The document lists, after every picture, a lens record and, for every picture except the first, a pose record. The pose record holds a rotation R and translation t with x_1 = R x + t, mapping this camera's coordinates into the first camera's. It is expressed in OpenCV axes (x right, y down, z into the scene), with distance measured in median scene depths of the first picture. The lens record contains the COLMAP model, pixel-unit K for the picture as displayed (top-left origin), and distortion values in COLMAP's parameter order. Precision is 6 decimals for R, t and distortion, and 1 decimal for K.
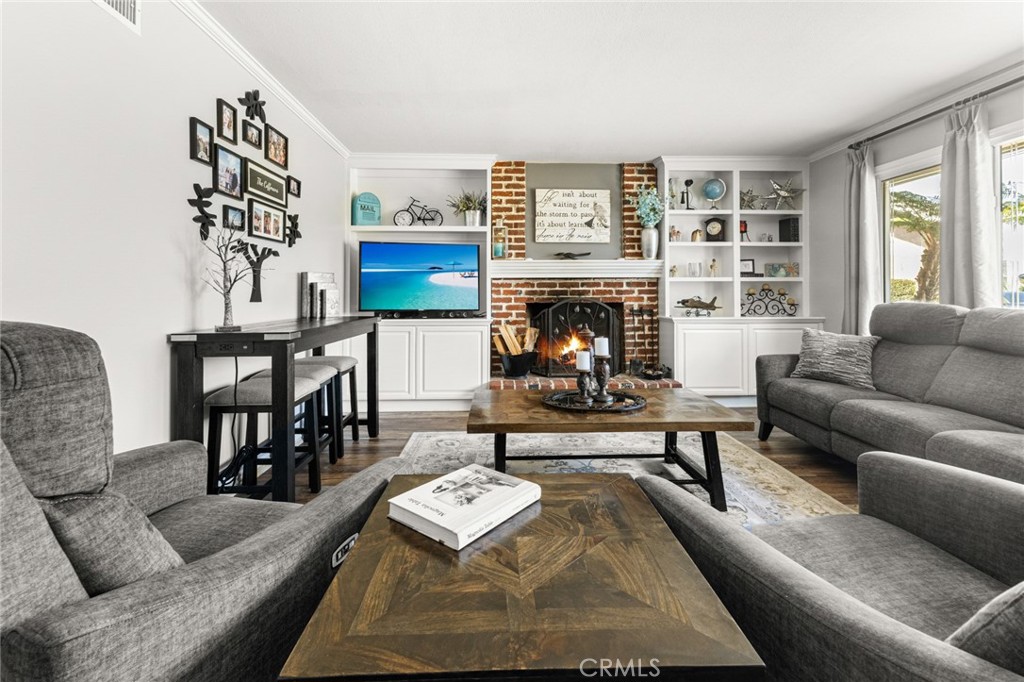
lens RADIAL K [[441.2, 0, 511.0], [0, 441.2, 287.8], [0, 0, 1]] dist [0.004072, -0.001188]
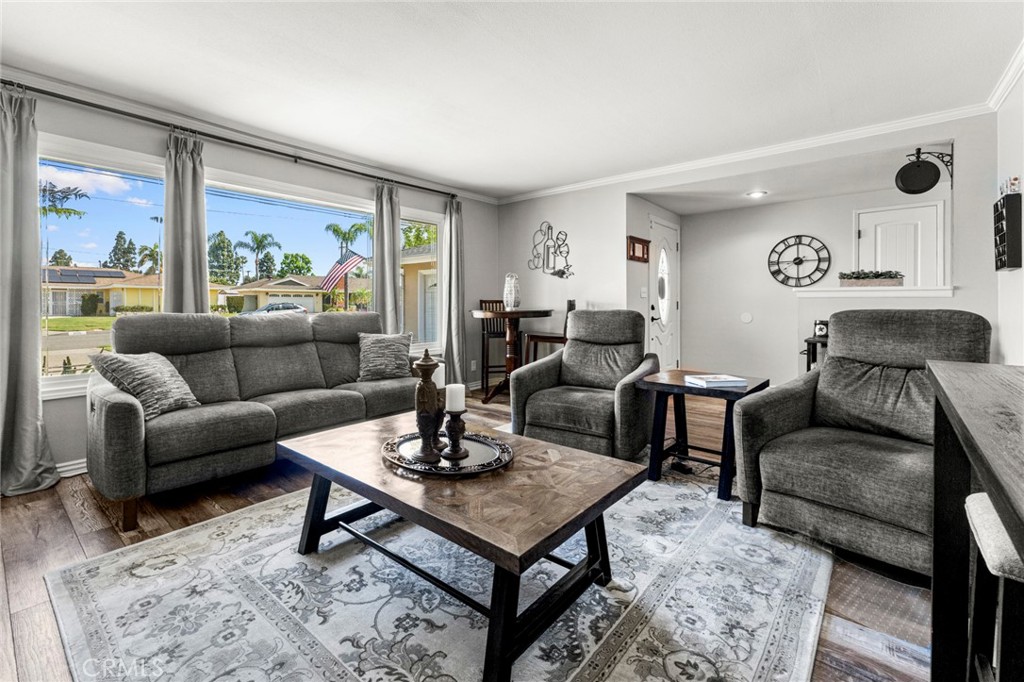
lens RADIAL K [[441.2, 0, 512.0], [0, 441.2, 311.2], [0, 0, 1]] dist [0.004072, -0.001188]
pose [[-0.750856, -0.010785, 0.660378, -0.202957], [-0.008798, 0.999941, 0.006328, 0.011737], [-0.660408, -0.001059, -0.750907, 0.815048]]
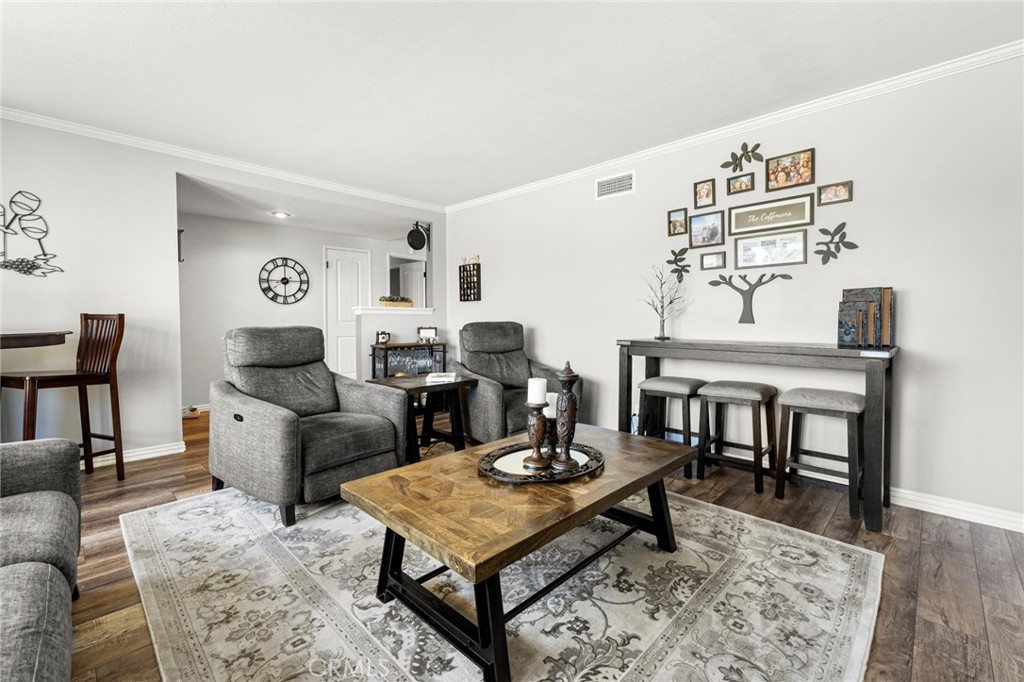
lens RADIAL K [[441.2, 0, 510.2], [0, 441.2, 326.9], [0, 0, 1]] dist [0.004072, -0.001188]
pose [[-0.718933, 0.016194, -0.694891, 0.409790], [0.014067, 0.999863, 0.008747, 0.012987], [0.694938, -0.003486, -0.719062, 0.831098]]
